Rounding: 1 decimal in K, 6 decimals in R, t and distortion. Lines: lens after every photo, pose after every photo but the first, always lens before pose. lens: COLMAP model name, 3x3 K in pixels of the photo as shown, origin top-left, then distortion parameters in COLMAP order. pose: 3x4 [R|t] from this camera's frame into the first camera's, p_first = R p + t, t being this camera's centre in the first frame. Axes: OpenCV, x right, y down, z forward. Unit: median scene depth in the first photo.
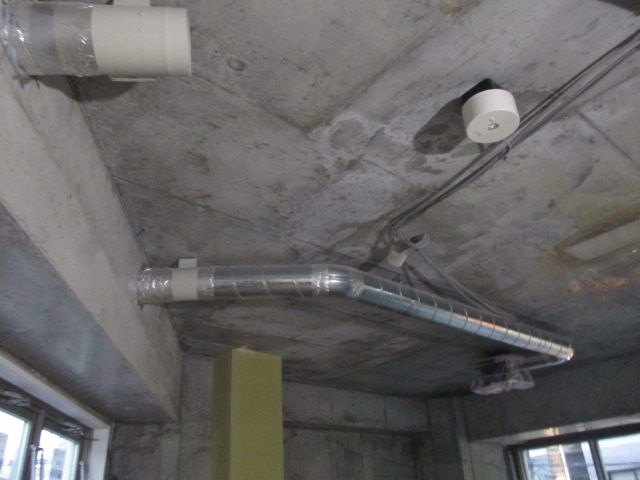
lens RADIAL K [[540.0, 0, 320.0], [0, 540.0, 240.0], [0, 0, 1]] dist [-0.012000, 0.000929]
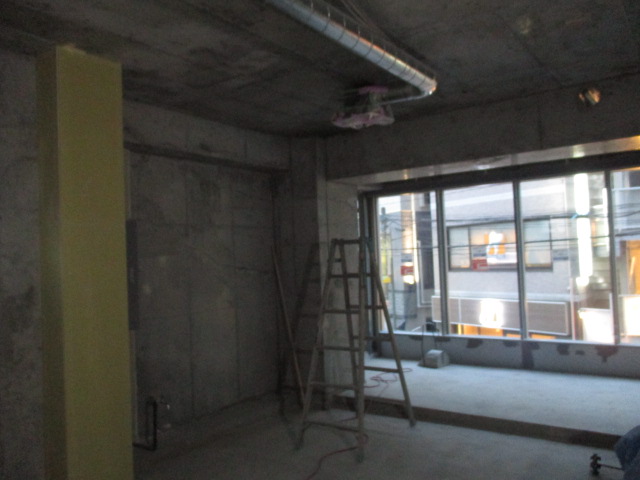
lens RADIAL K [[540.0, 0, 320.0], [0, 540.0, 240.0], [0, 0, 1]] dist [-0.012000, 0.000929]
pose [[0.974562, 0.023687, 0.222864, 0.047774], [-0.114932, 0.906512, 0.406235, 0.076454], [-0.192407, -0.421515, 0.886174, 0.052507]]
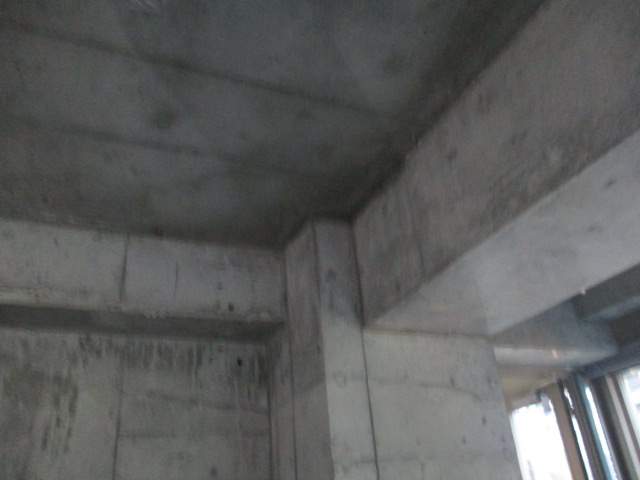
lens RADIAL K [[540.0, 0, 320.0], [0, 540.0, 240.0], [0, 0, 1]] dist [-0.012000, 0.000929]
pose [[0.955418, -0.156195, -0.250560, 0.445000], [0.155683, 0.987562, -0.021994, 0.405044], [0.250878, -0.017995, 0.967851, 0.811667]]
